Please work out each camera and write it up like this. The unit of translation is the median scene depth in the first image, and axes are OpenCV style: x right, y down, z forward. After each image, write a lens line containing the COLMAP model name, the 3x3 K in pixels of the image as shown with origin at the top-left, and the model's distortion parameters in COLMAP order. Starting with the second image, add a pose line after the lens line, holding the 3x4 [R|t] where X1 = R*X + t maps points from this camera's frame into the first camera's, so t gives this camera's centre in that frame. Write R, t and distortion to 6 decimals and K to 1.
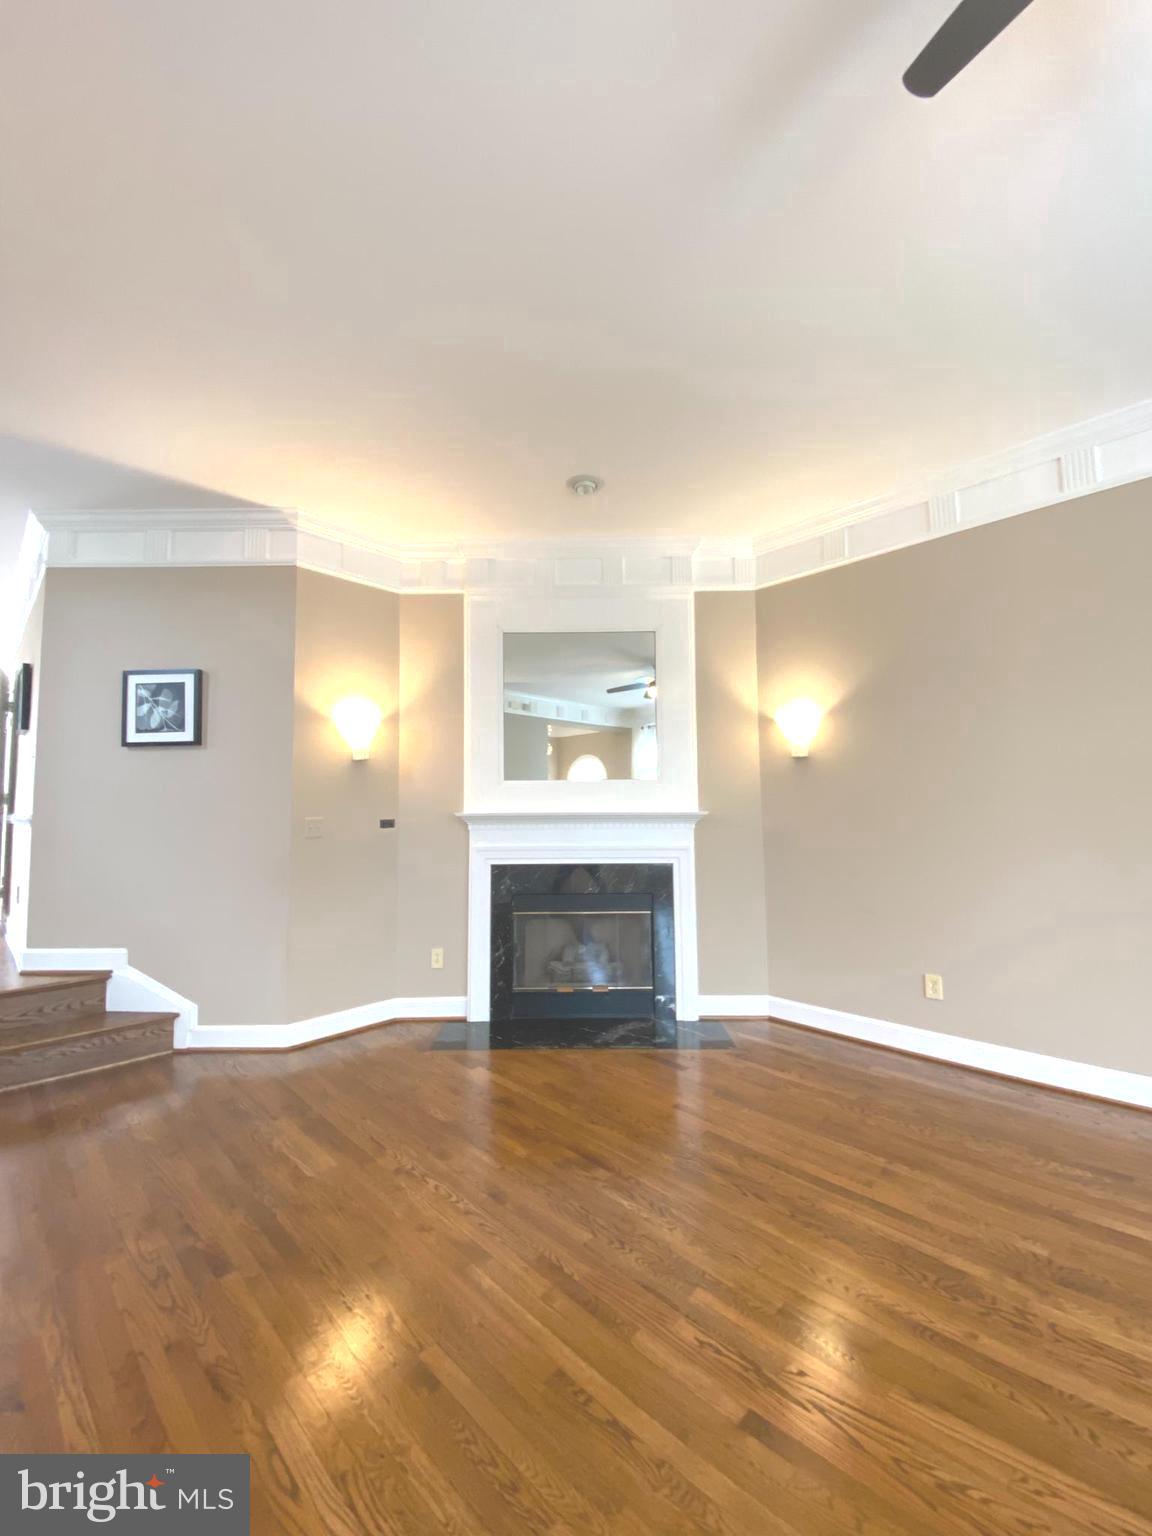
lens RADIAL K [[623.0, 0, 583.3], [0, 623.0, 766.0], [0, 0, 1]] dist [0.008386, -0.015150]
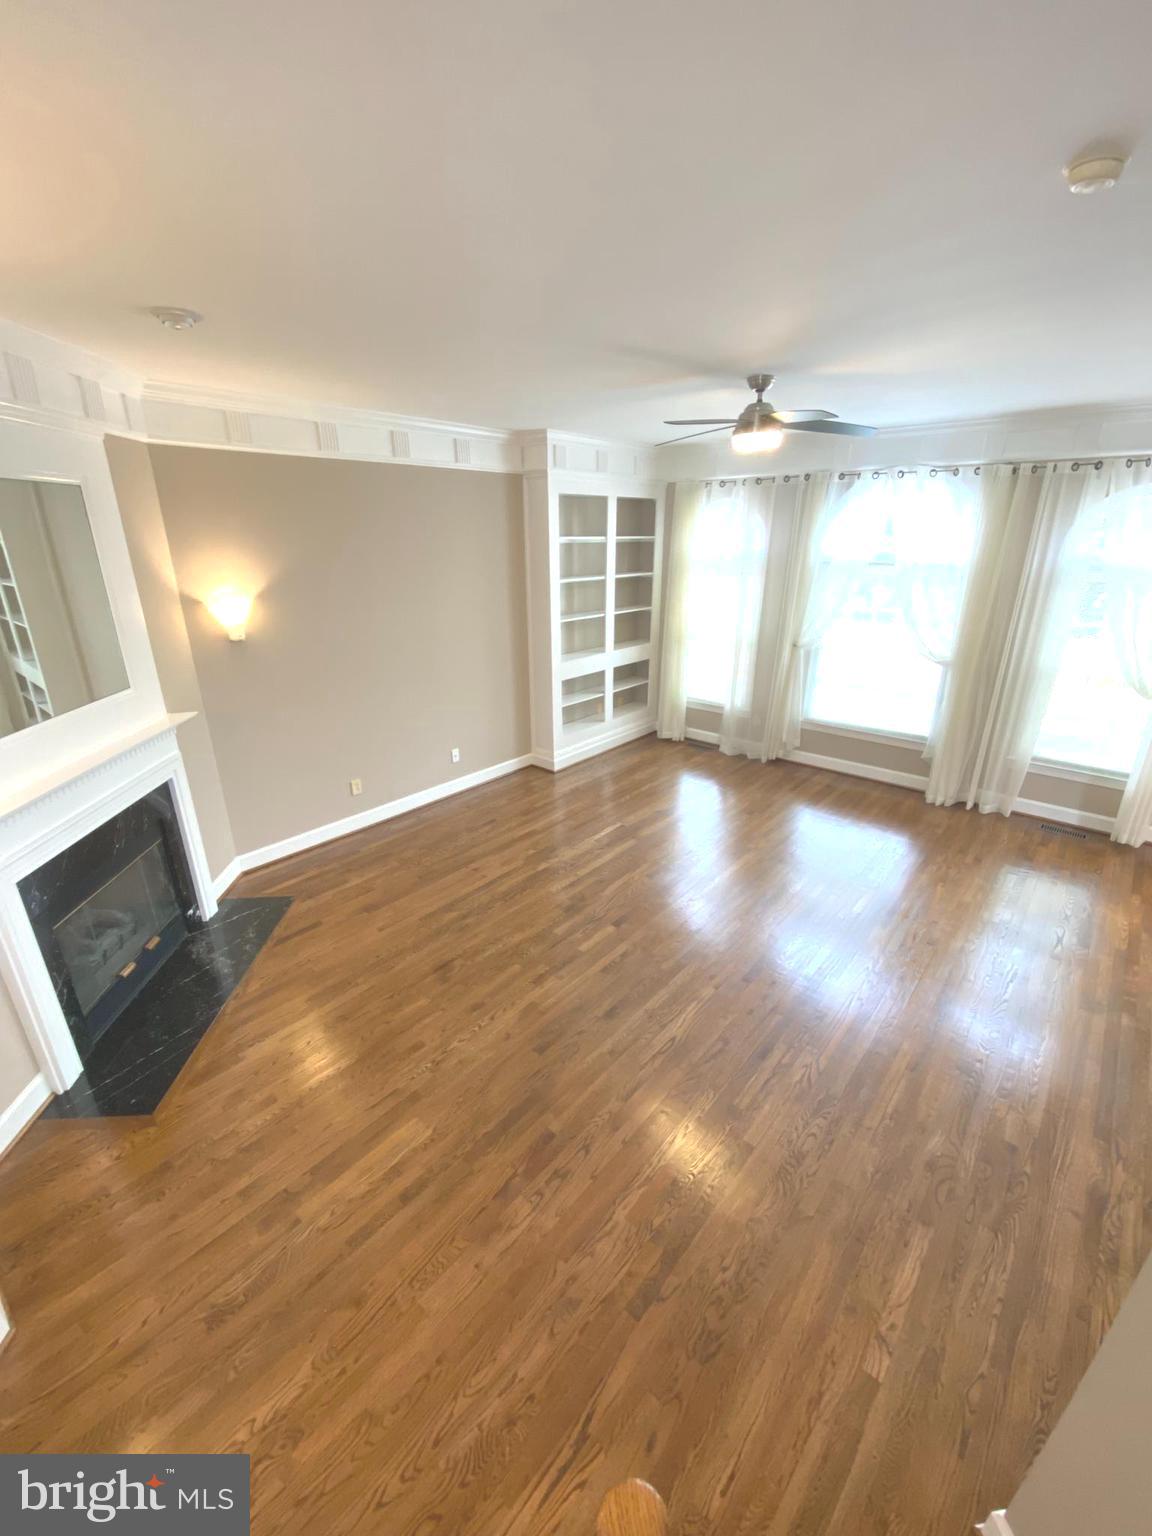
lens RADIAL K [[623.0, 0, 575.4], [0, 623.0, 766.6], [0, 0, 1]] dist [0.008386, -0.015150]
pose [[-0.081298, -0.334484, 0.938888, -0.987274], [-0.069111, 0.941631, 0.329477, -0.257675], [-0.994291, -0.038102, -0.099669, 0.677353]]
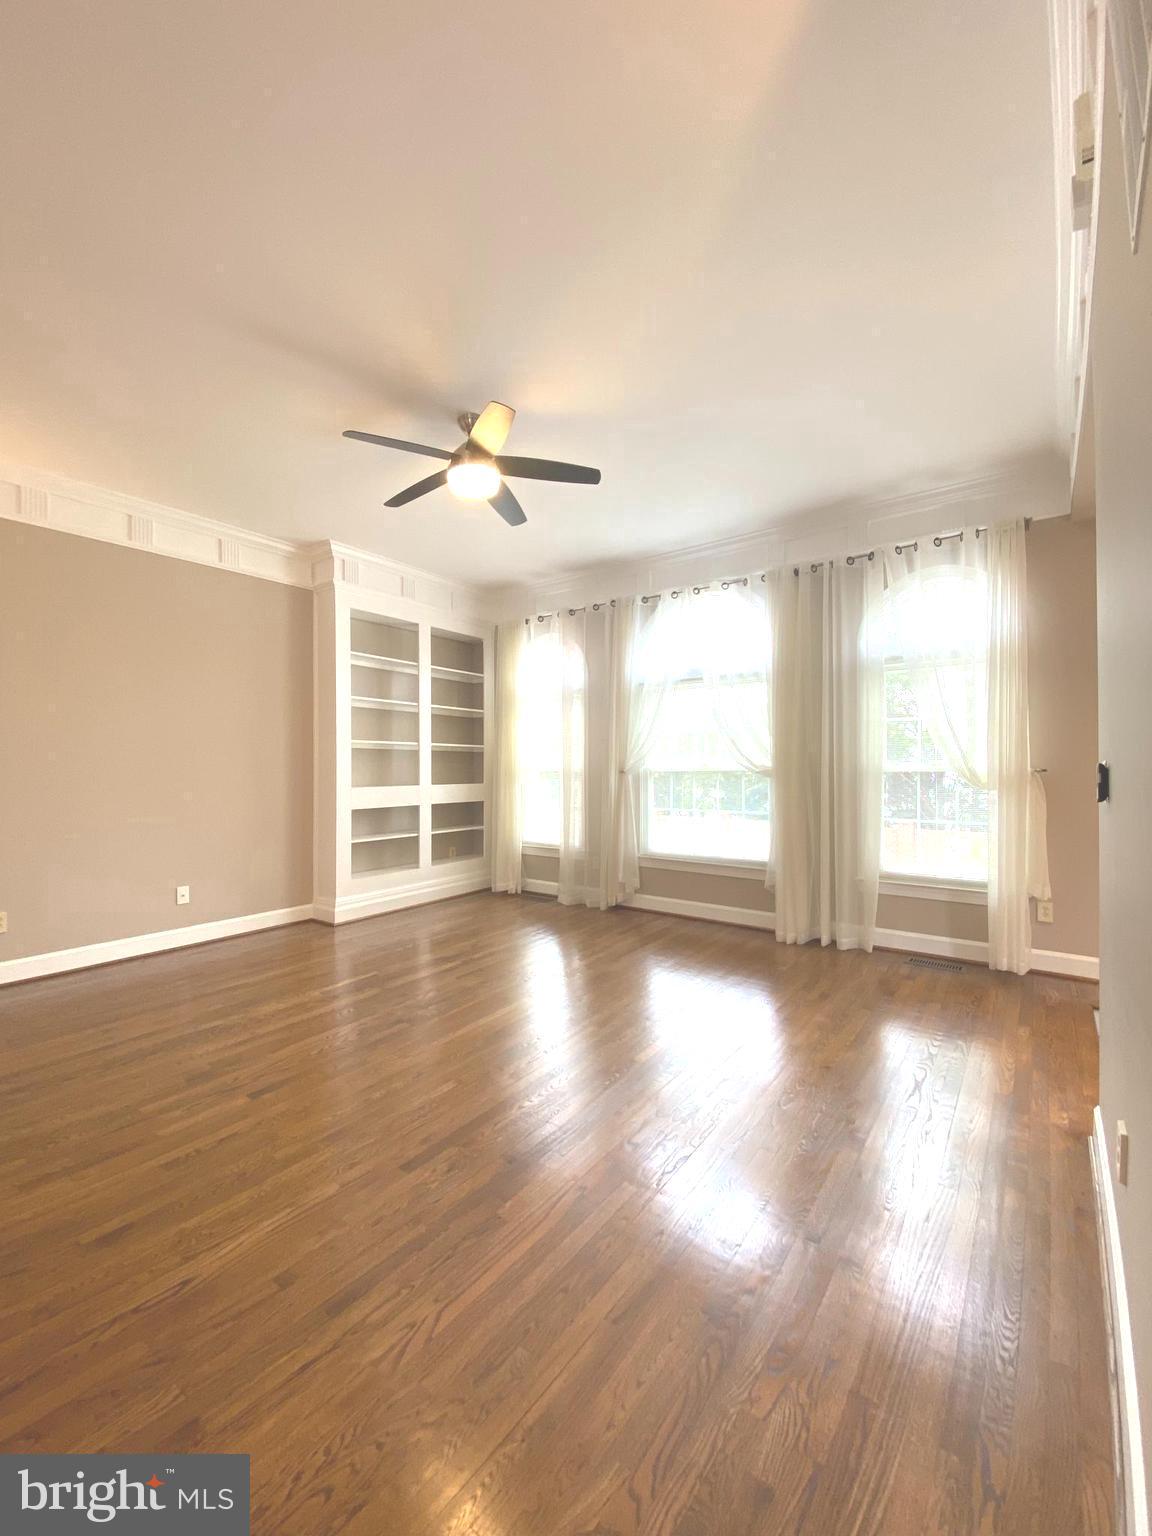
lens RADIAL K [[623.0, 0, 581.9], [0, 623.0, 767.4], [0, 0, 1]] dist [0.008386, -0.015150]
pose [[-0.170227, 0.010774, 0.985346, -0.775010], [-0.068406, 0.997399, -0.022724, 0.033191], [-0.983028, -0.071272, -0.169047, 0.192645]]
